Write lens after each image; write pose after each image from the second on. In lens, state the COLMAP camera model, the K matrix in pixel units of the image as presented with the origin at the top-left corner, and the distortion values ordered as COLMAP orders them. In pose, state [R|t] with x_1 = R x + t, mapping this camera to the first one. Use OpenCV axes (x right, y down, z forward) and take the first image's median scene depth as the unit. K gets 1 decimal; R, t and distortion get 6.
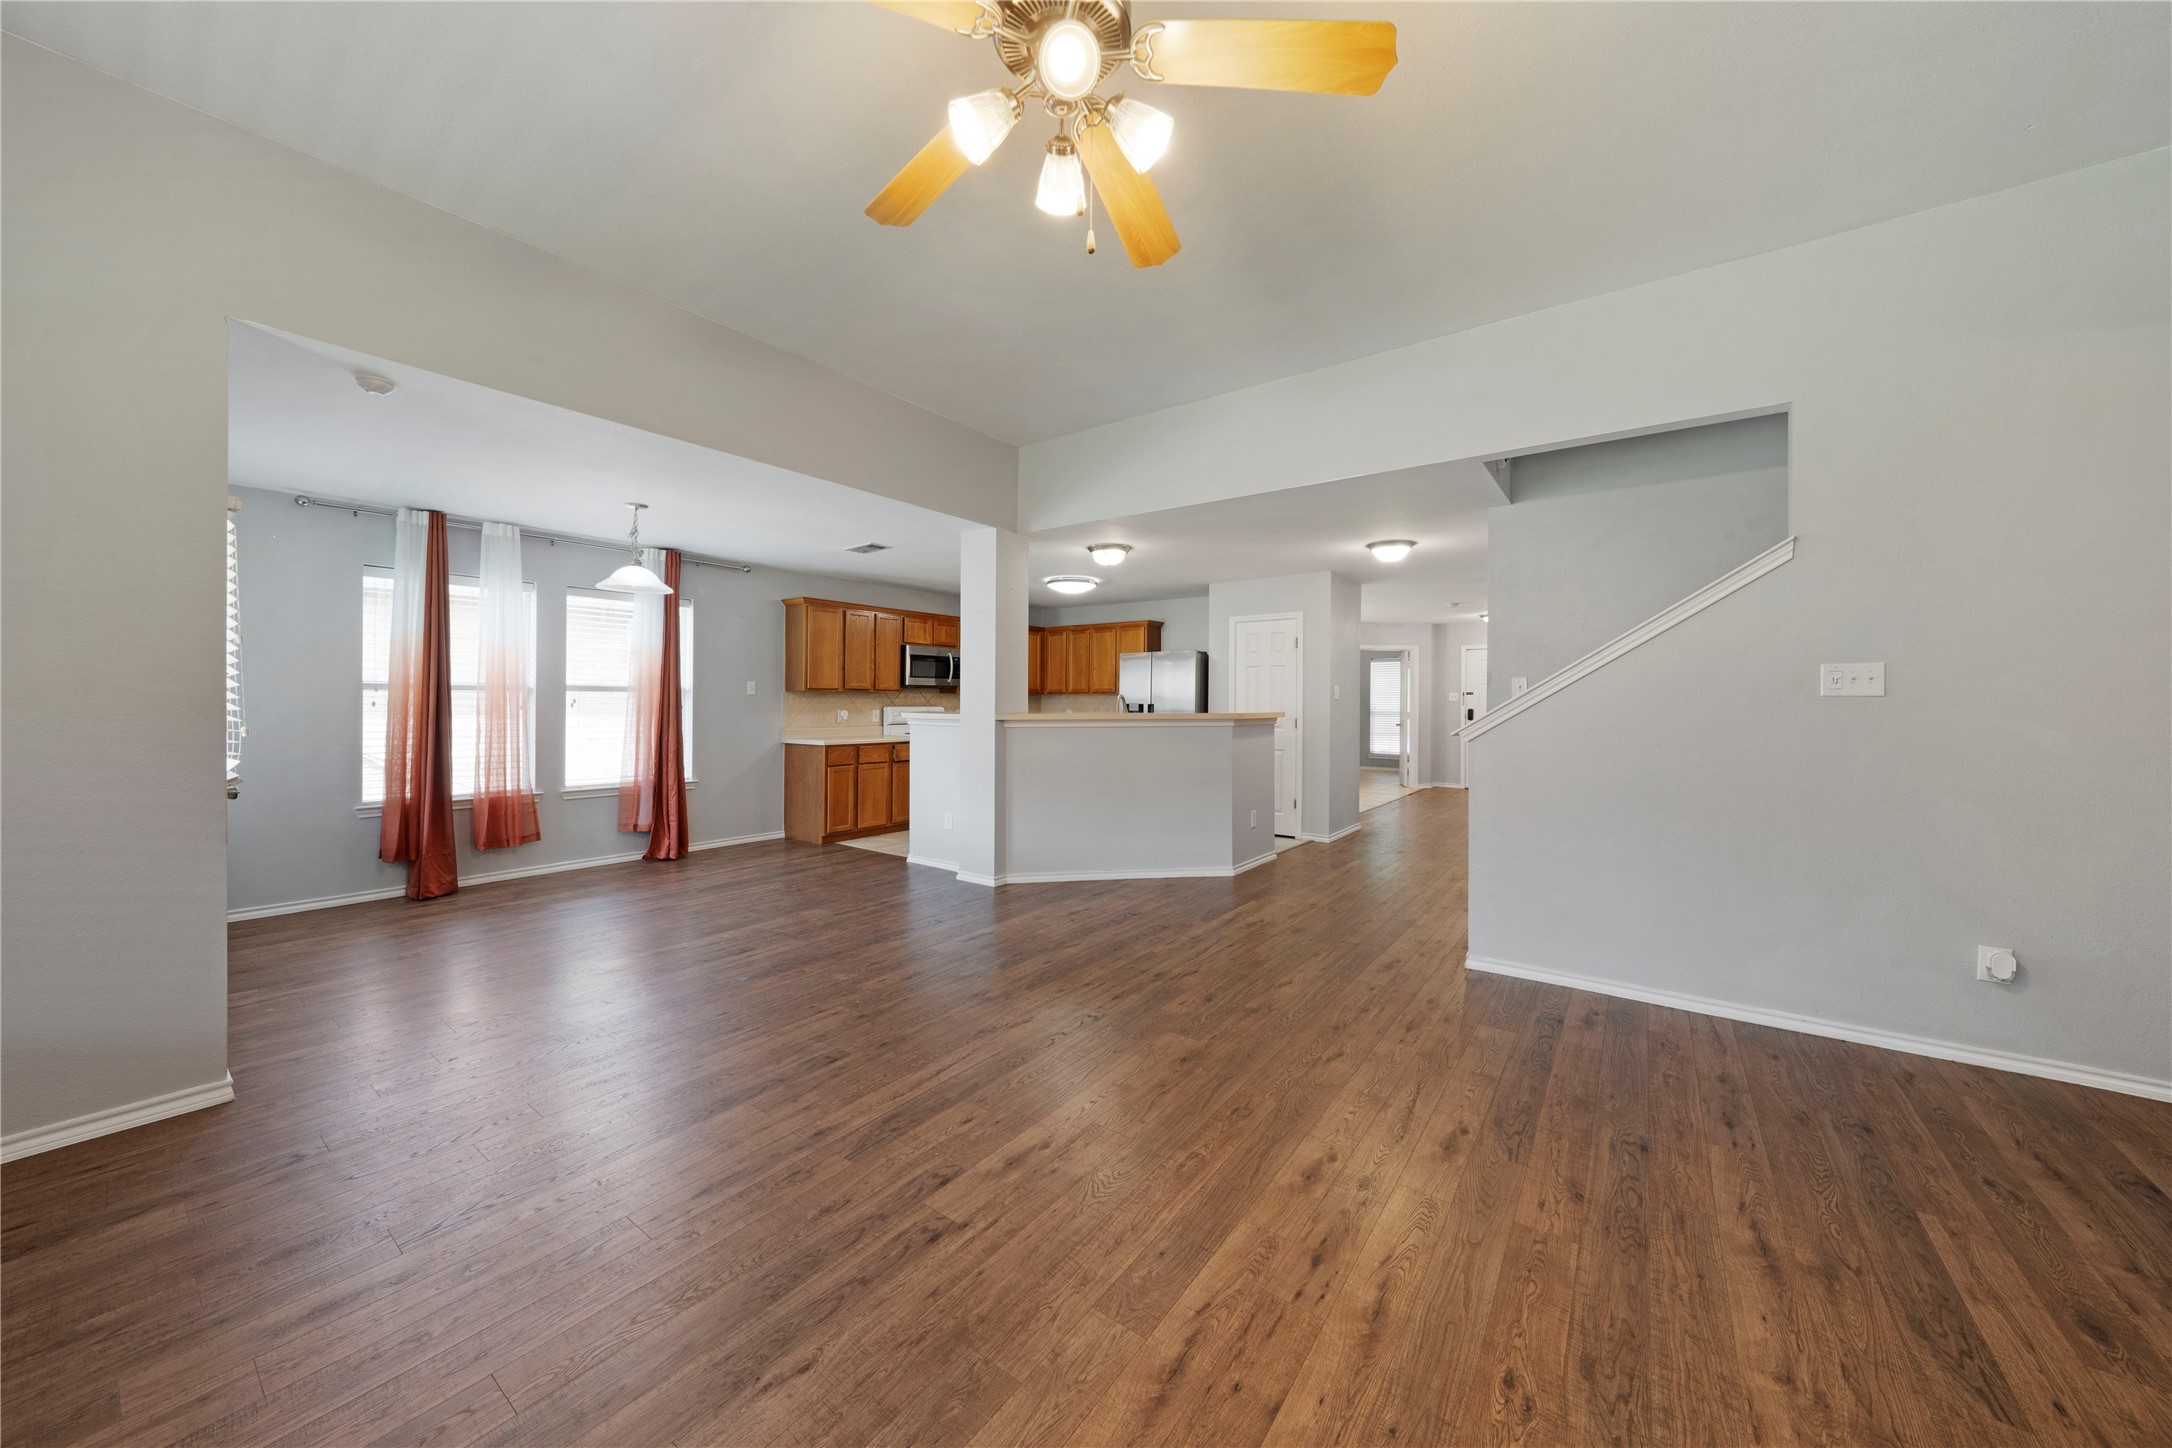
lens RADIAL K [[762.5, 0, 1086.9], [0, 762.5, 695.2], [0, 0, 1]] dist [-0.012548, 0.000977]
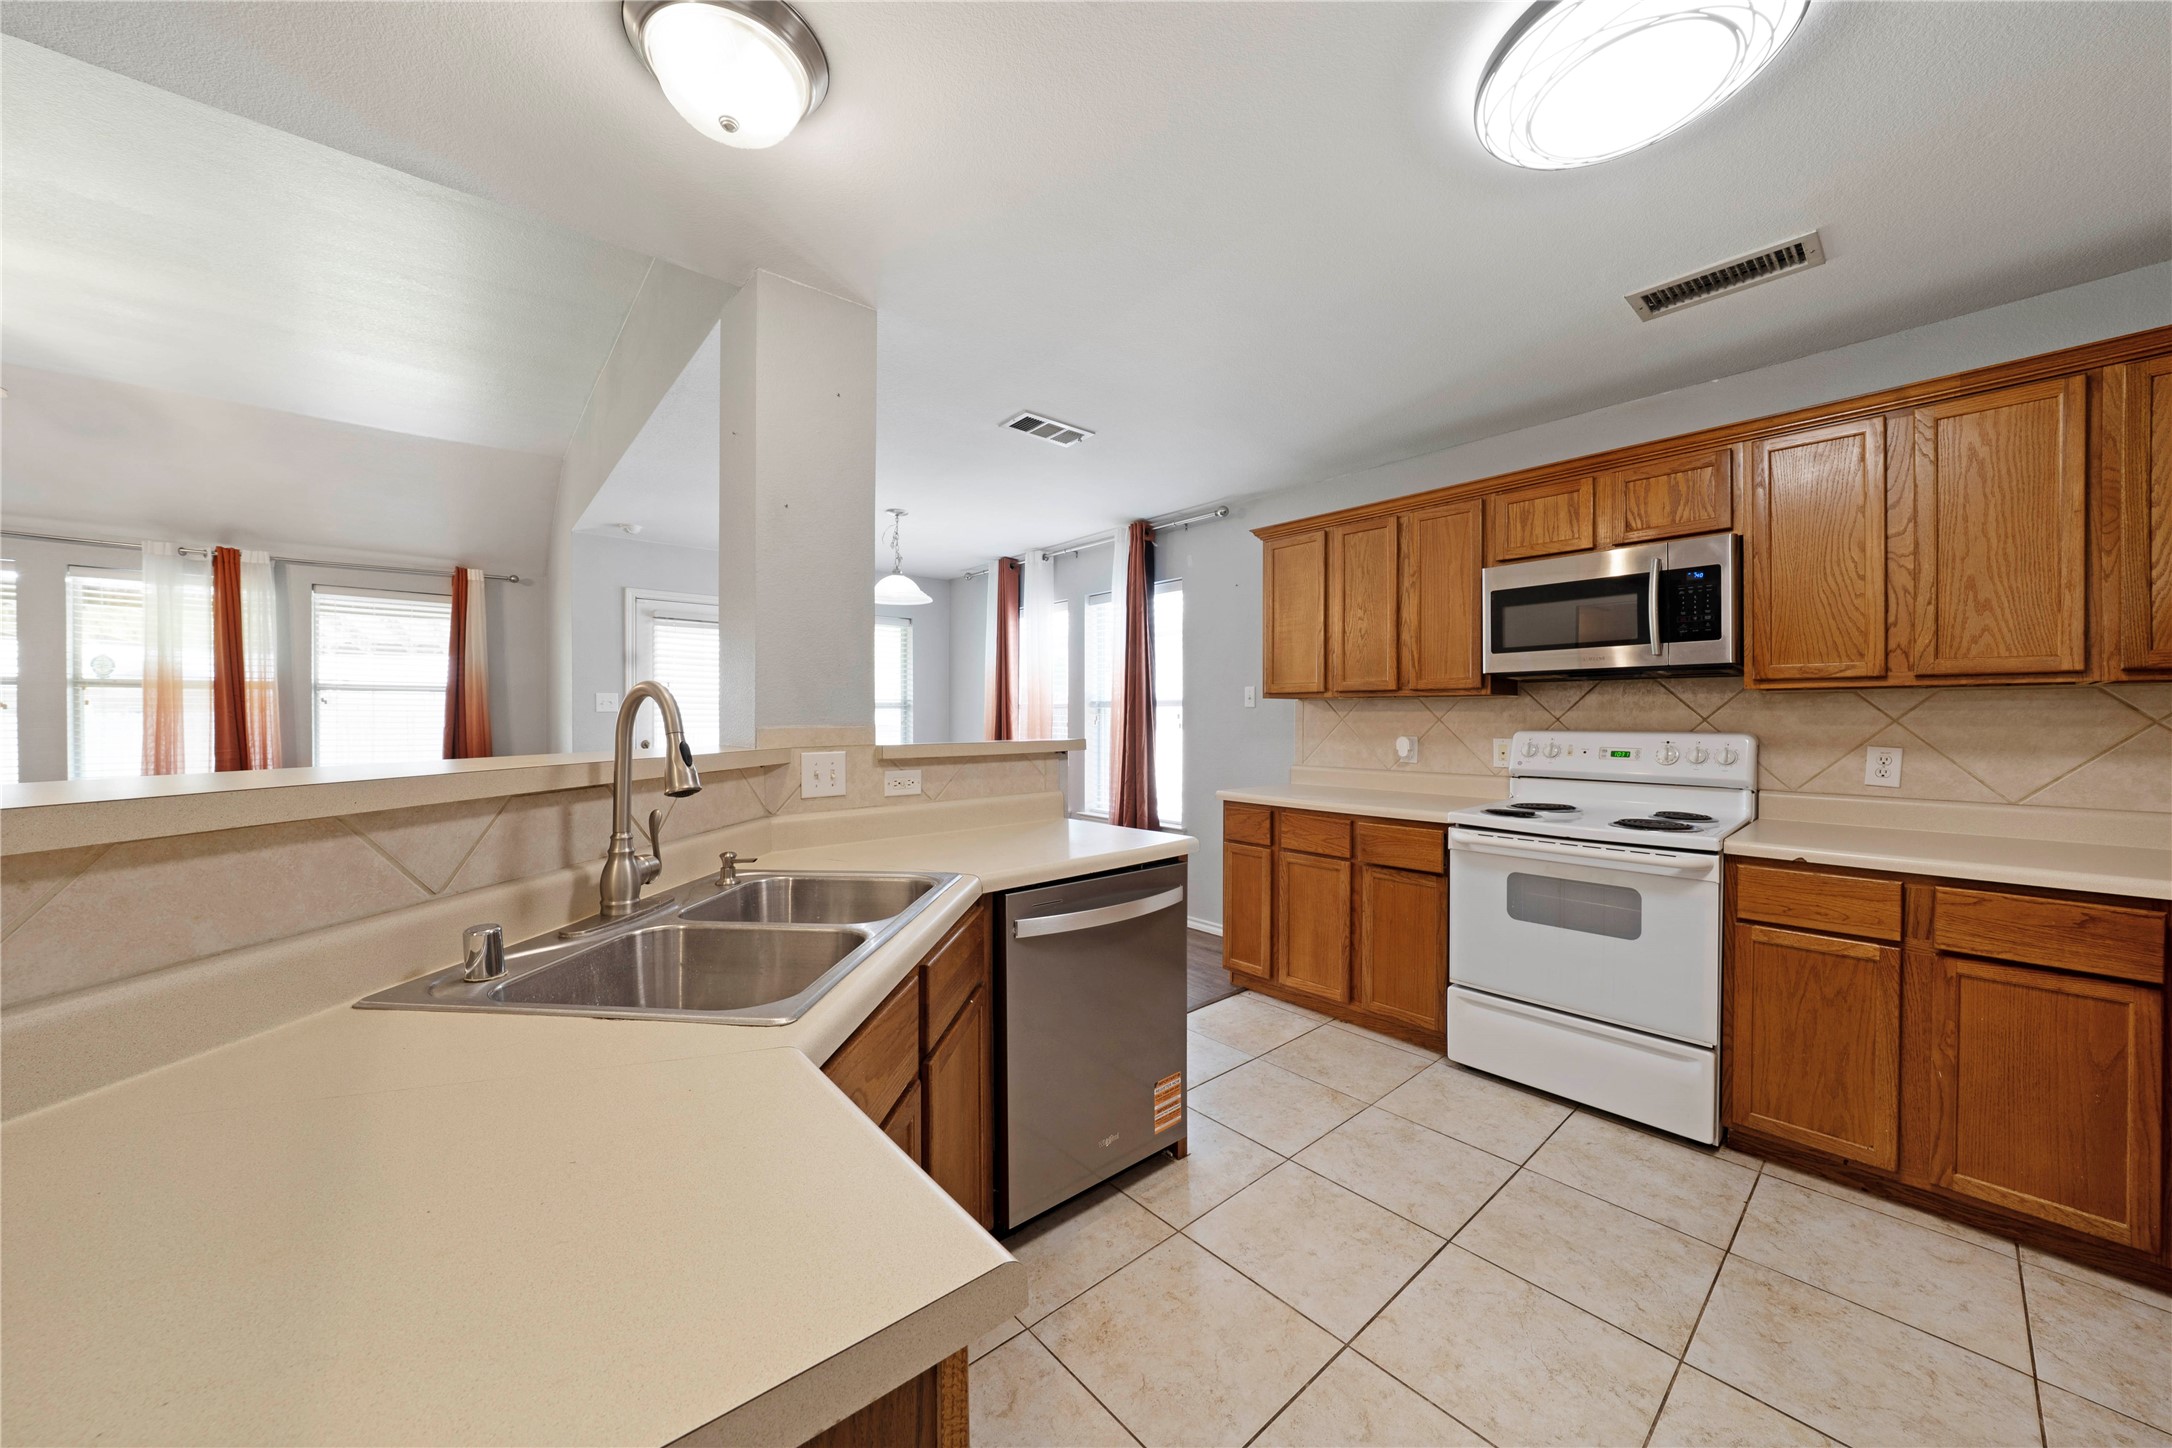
lens RADIAL K [[762.5, 0, 1080.2], [0, 762.5, 721.4], [0, 0, 1]] dist [-0.012548, 0.000977]
pose [[-0.223691, 0.002095, -0.974658, 0.272912], [0.009607, 0.999954, -0.000055, 0.011959], [0.974613, -0.009376, -0.223701, 1.338607]]
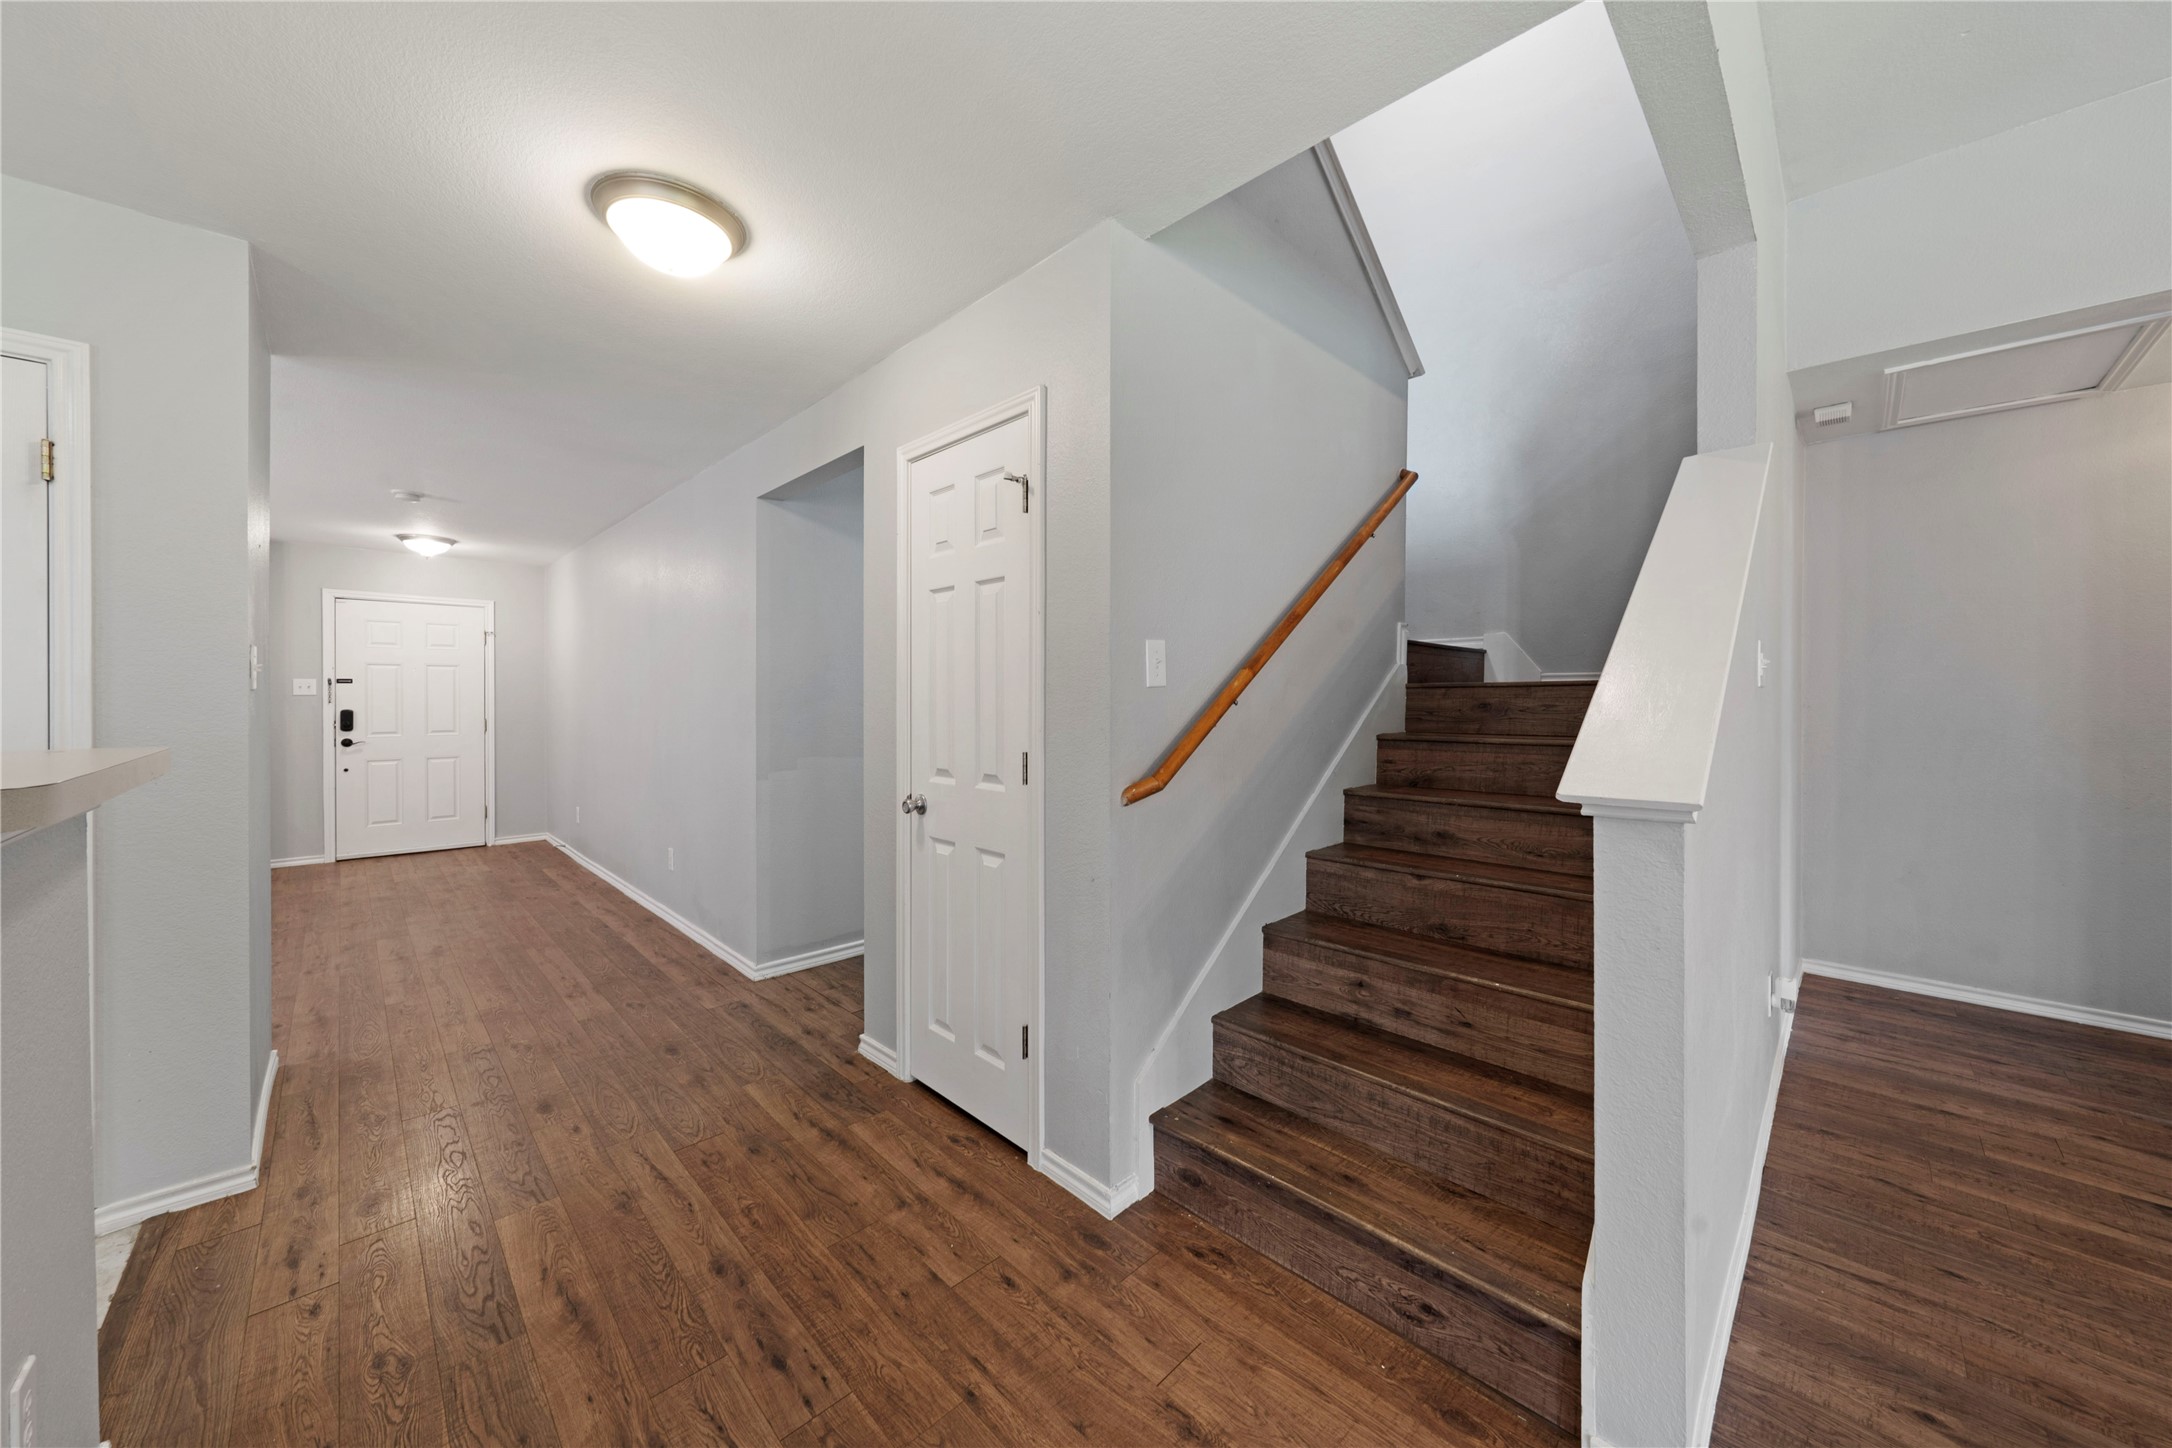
lens RADIAL K [[762.5, 0, 1093.2], [0, 762.5, 705.3], [0, 0, 1]] dist [-0.012548, 0.000977]
pose [[0.142697, -0.010046, 0.989715, 0.108956], [-0.009019, 0.999894, 0.011450, 0.005212], [-0.989725, -0.010560, 0.142591, 0.863140]]
